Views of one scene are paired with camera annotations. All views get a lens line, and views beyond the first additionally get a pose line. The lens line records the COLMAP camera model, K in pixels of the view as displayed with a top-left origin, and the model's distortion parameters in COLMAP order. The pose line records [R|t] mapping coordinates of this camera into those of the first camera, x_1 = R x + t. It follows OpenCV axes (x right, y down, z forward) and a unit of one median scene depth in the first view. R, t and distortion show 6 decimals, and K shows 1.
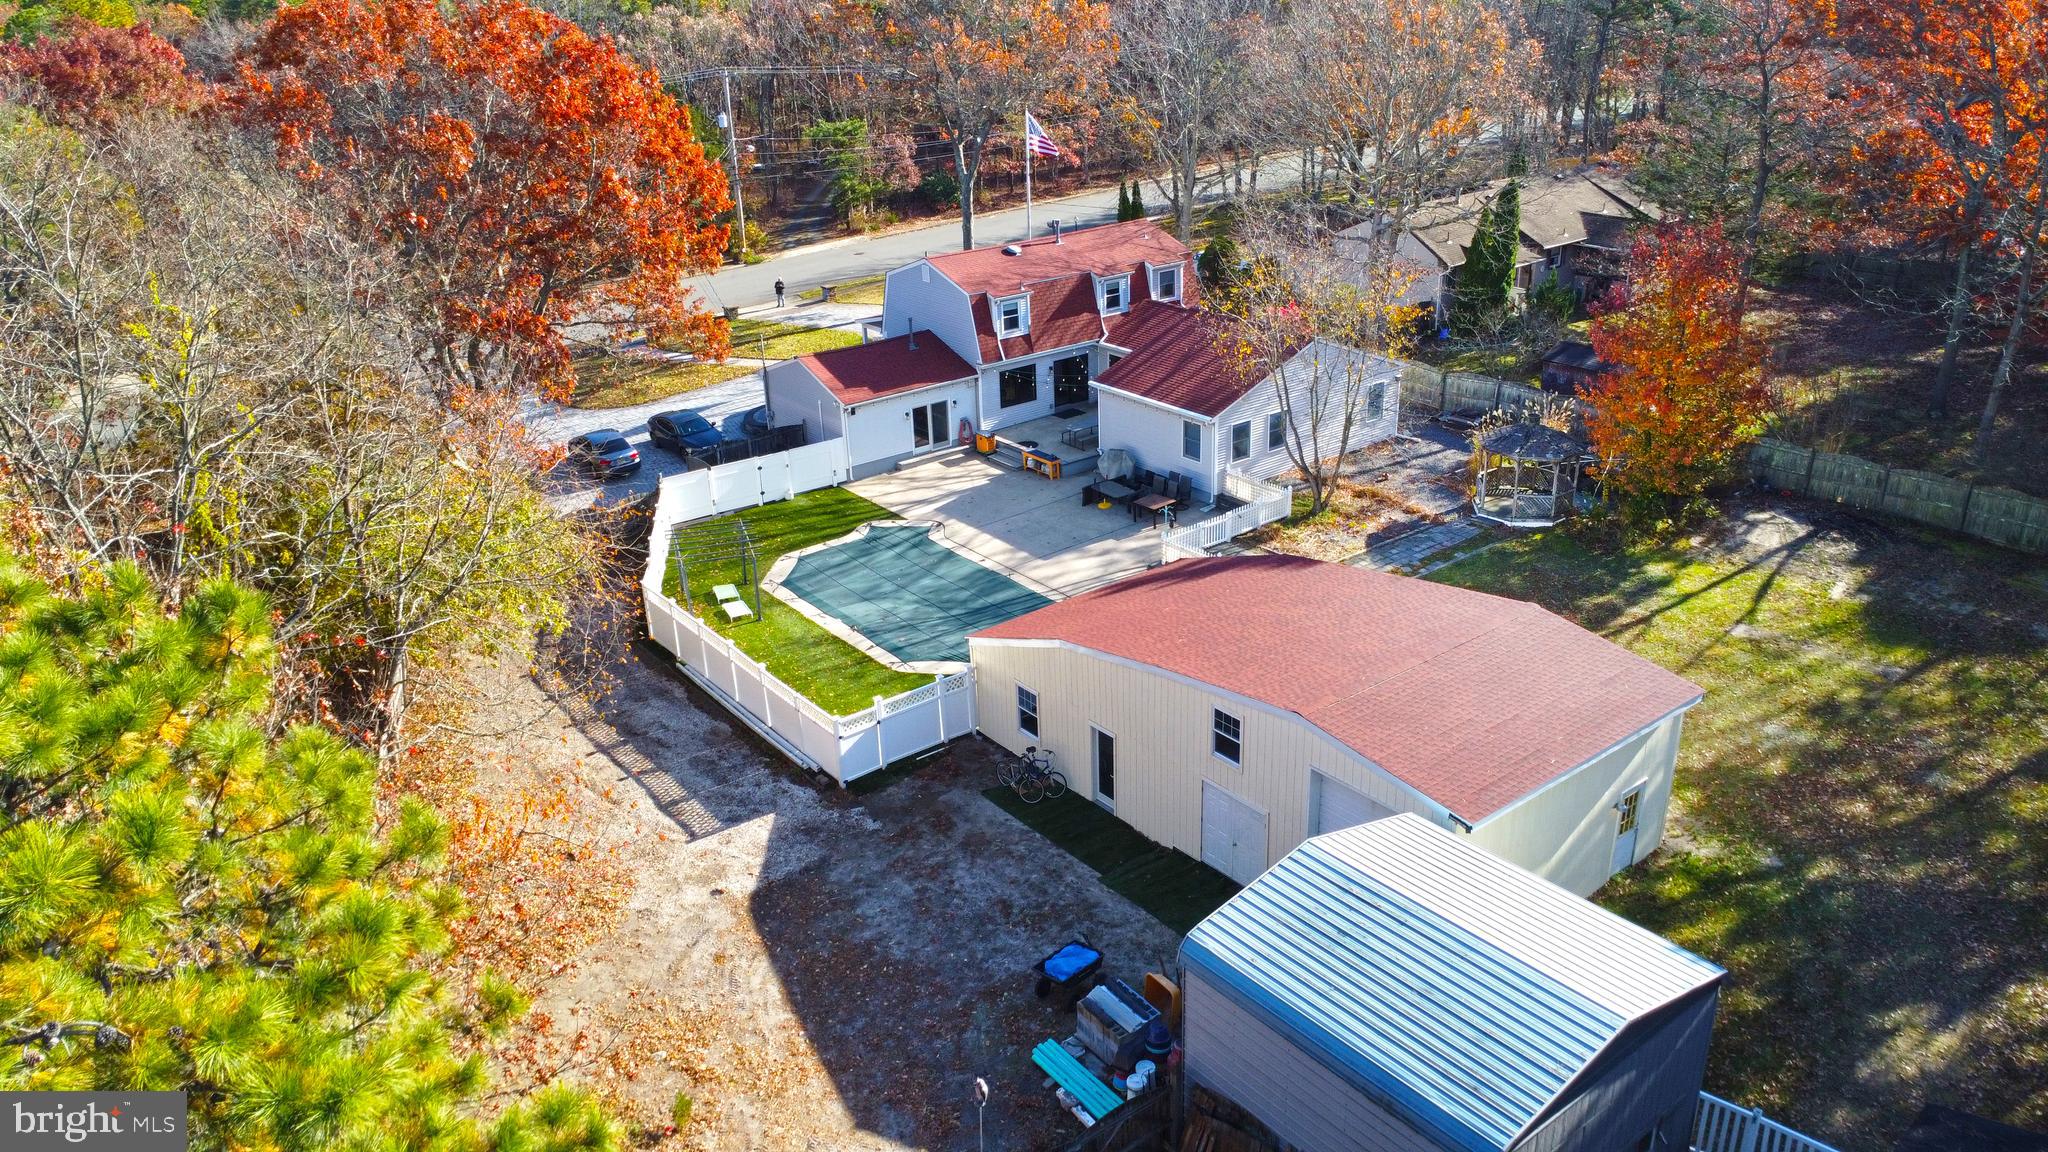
lens RADIAL K [[1470.7, 0, 1033.3], [0, 1470.7, 577.5], [0, 0, 1]] dist [-0.021232, -0.020025]
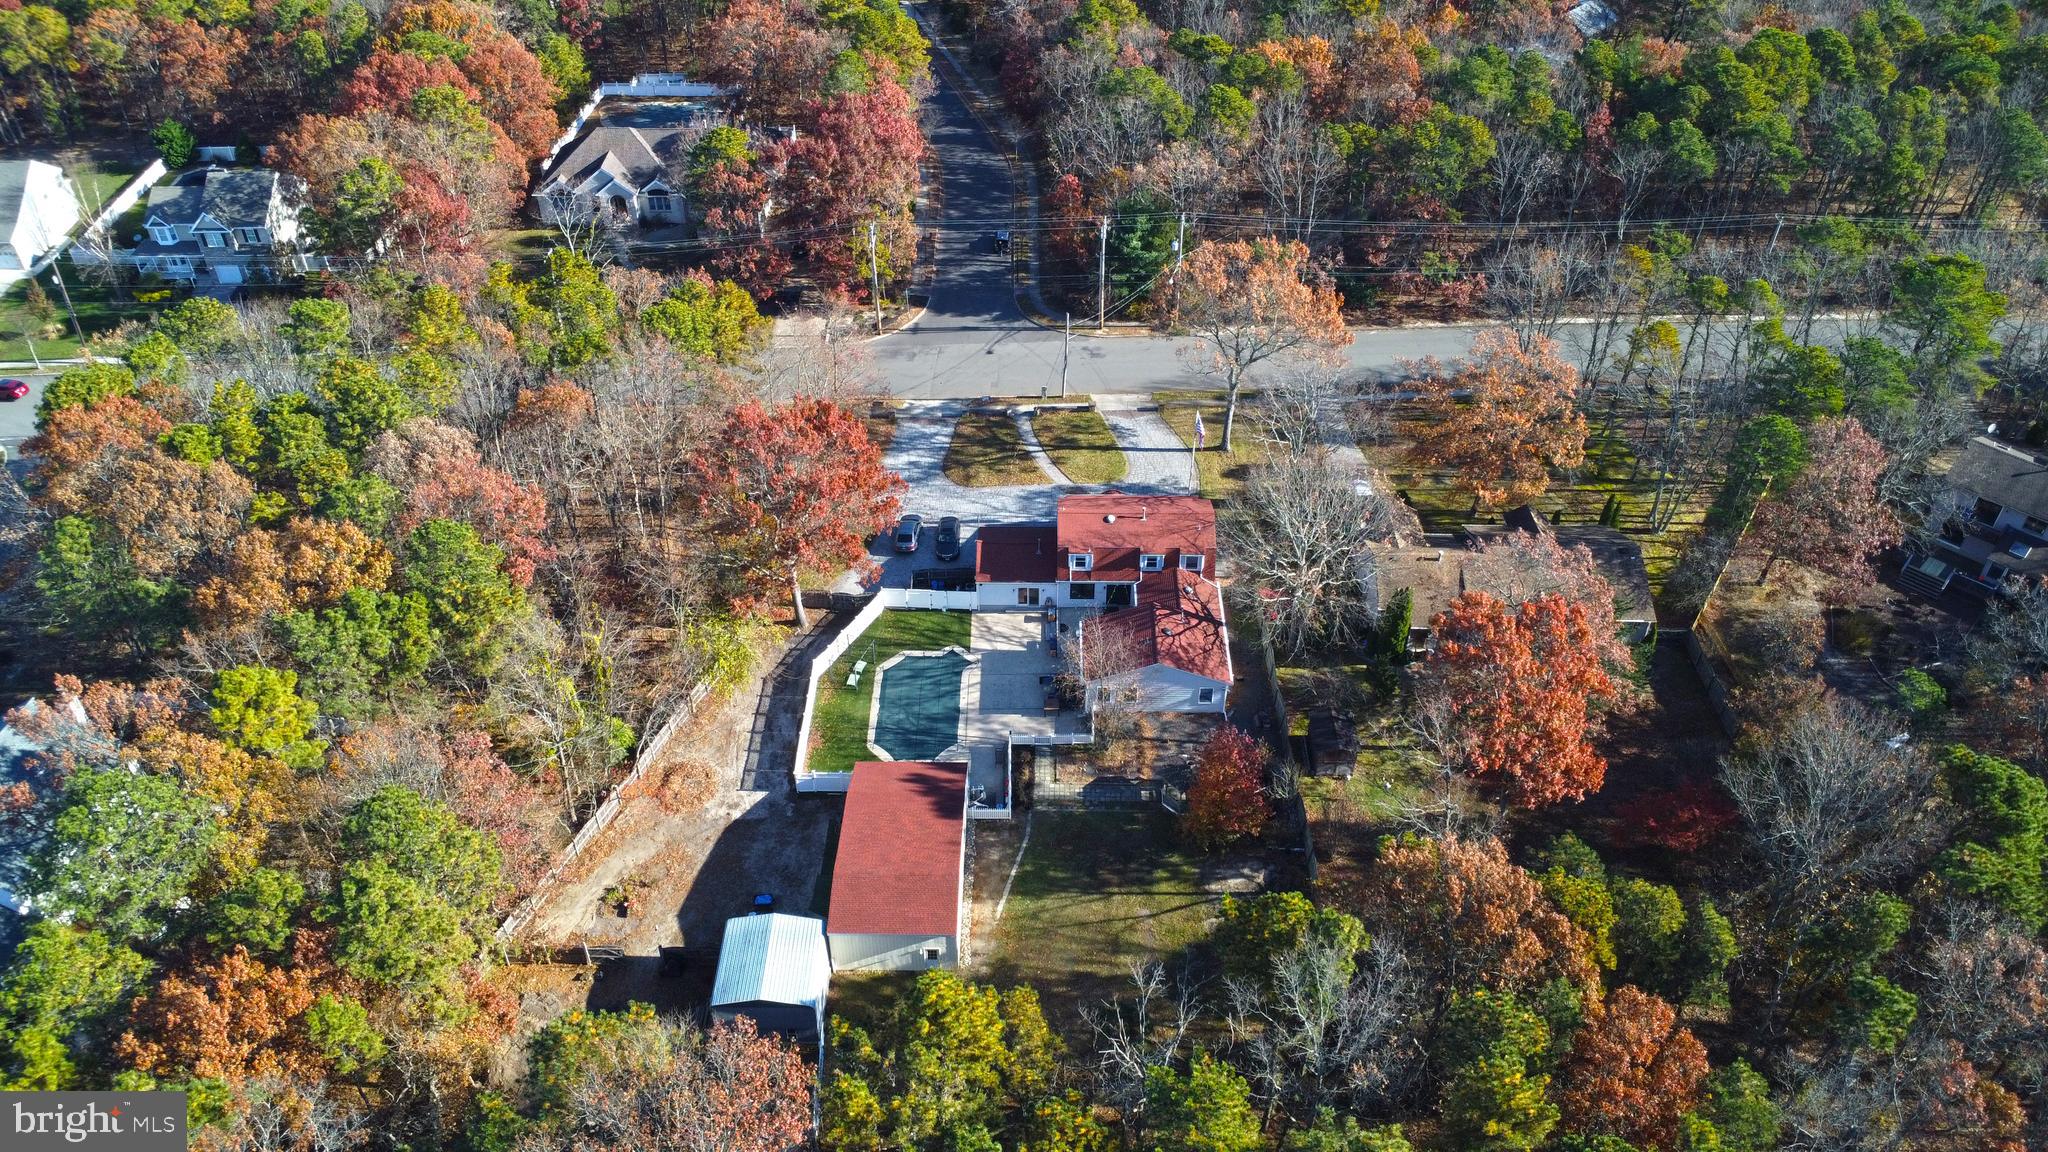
lens RADIAL K [[1470.7, 0, 1011.5], [0, 1470.7, 577.5], [0, 0, 1]] dist [-0.021232, -0.020025]
pose [[0.780952, 0.417554, -0.464502, 0.938719], [-0.265713, 0.895142, 0.357935, -0.950381], [0.565252, -0.156106, 0.810013, -0.681351]]
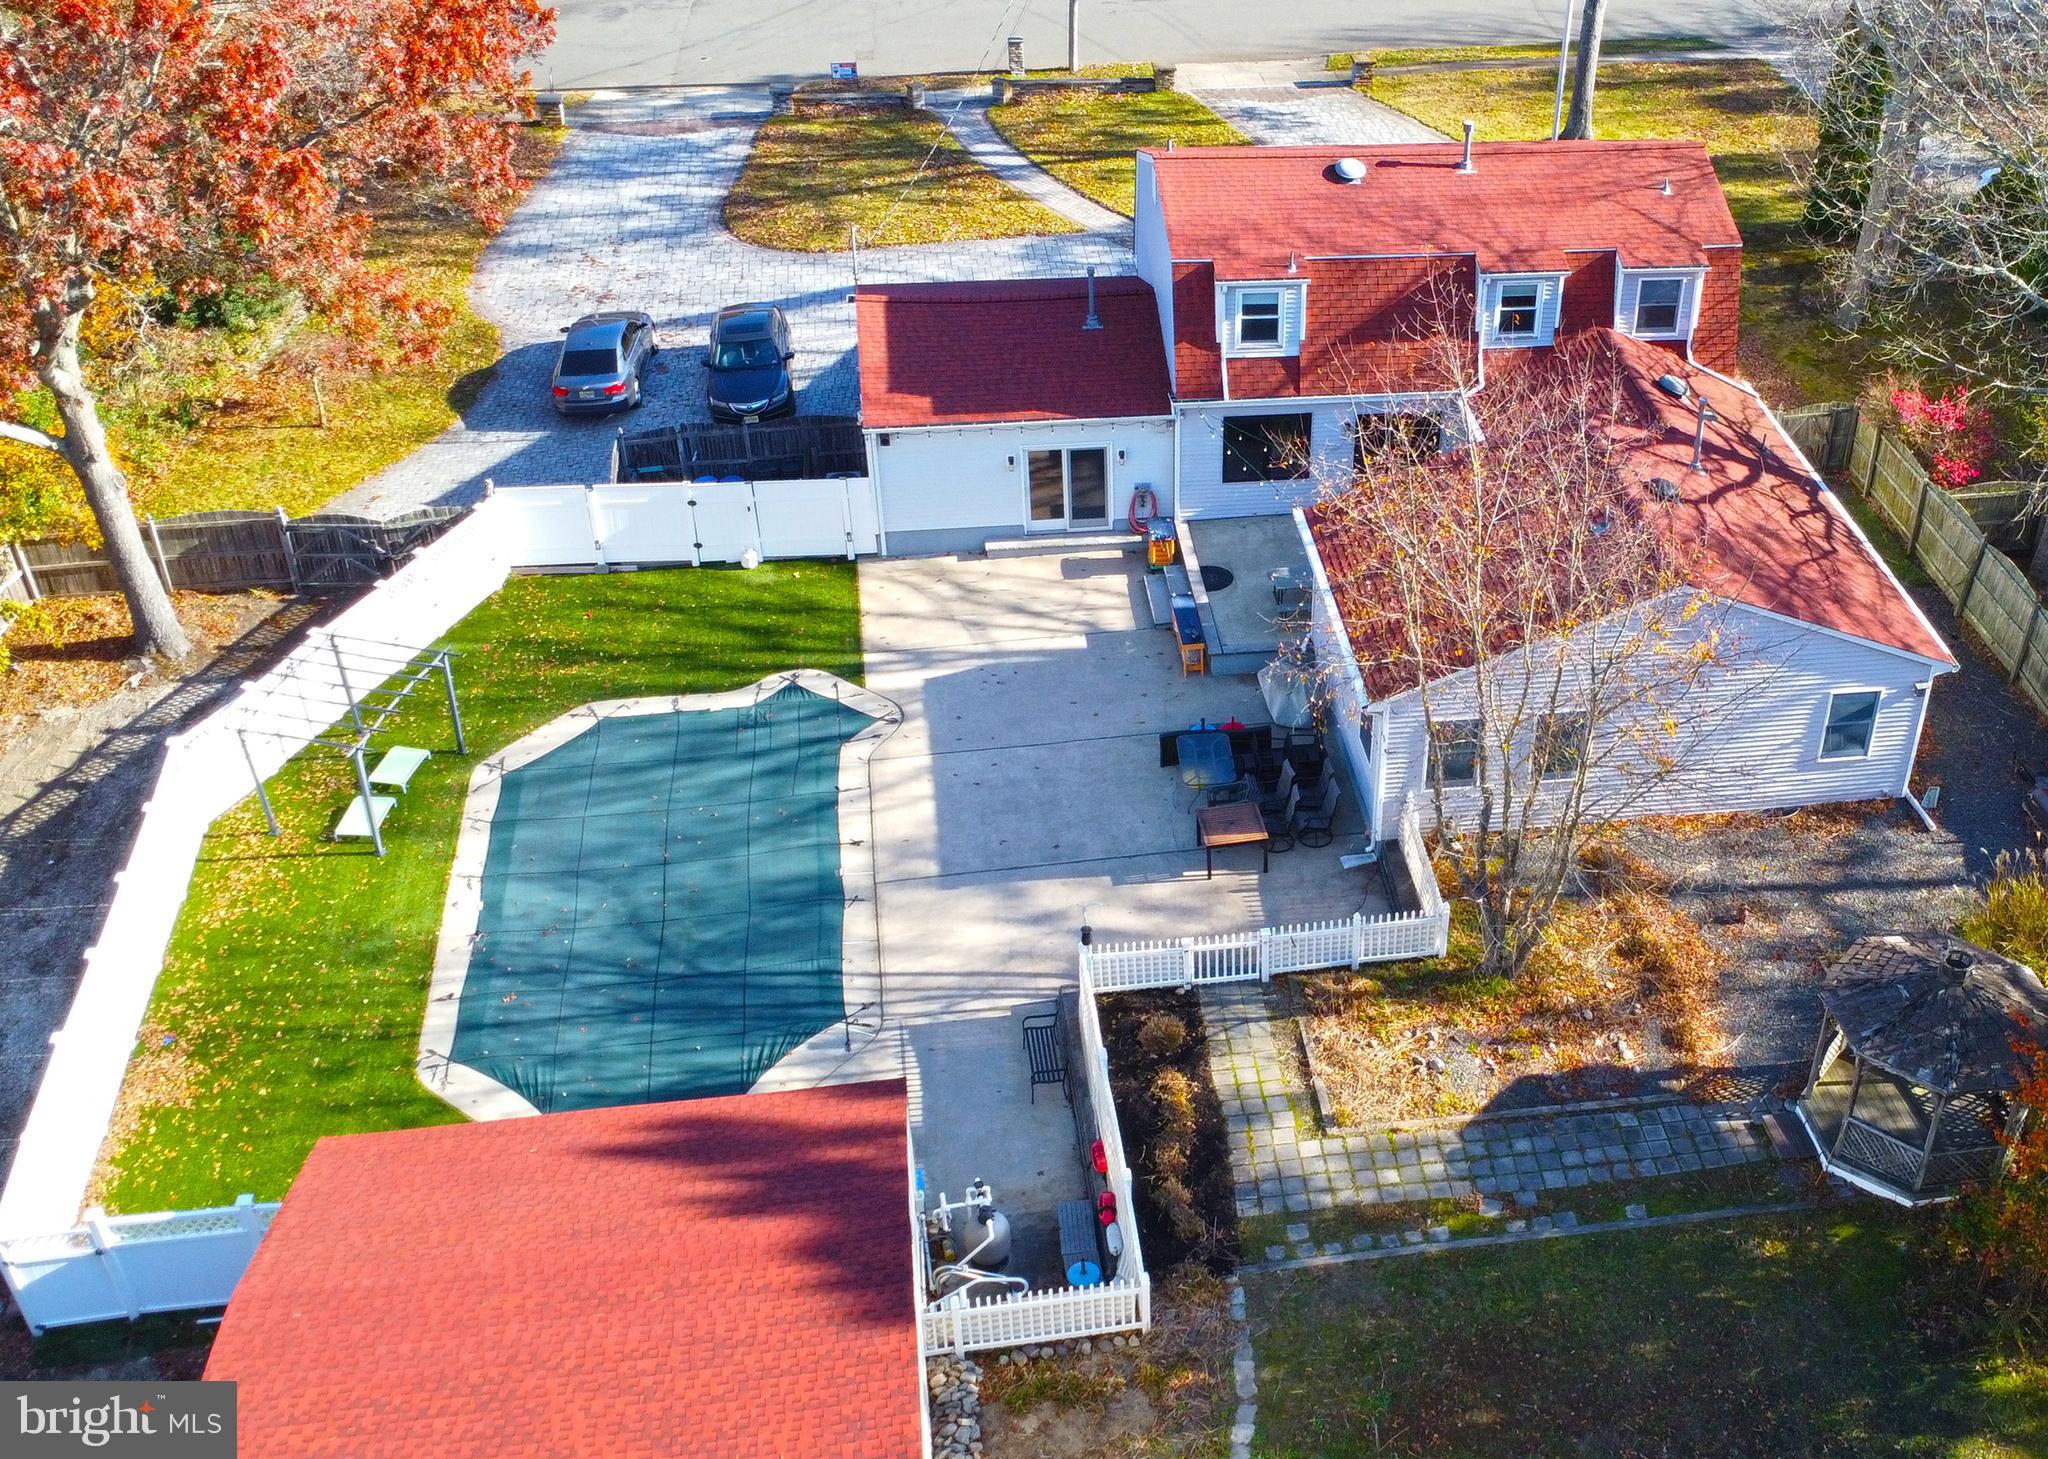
lens RADIAL K [[2246.7, 0, 1409.2], [0, 2246.7, 809.1], [0, 0, 1]] dist [-0.035676, 0.000000]
pose [[0.899512, 0.324708, -0.292306, 0.362096], [-0.252734, 0.932475, 0.258100, -0.271563], [0.356375, -0.158288, 0.920837, 0.336107]]
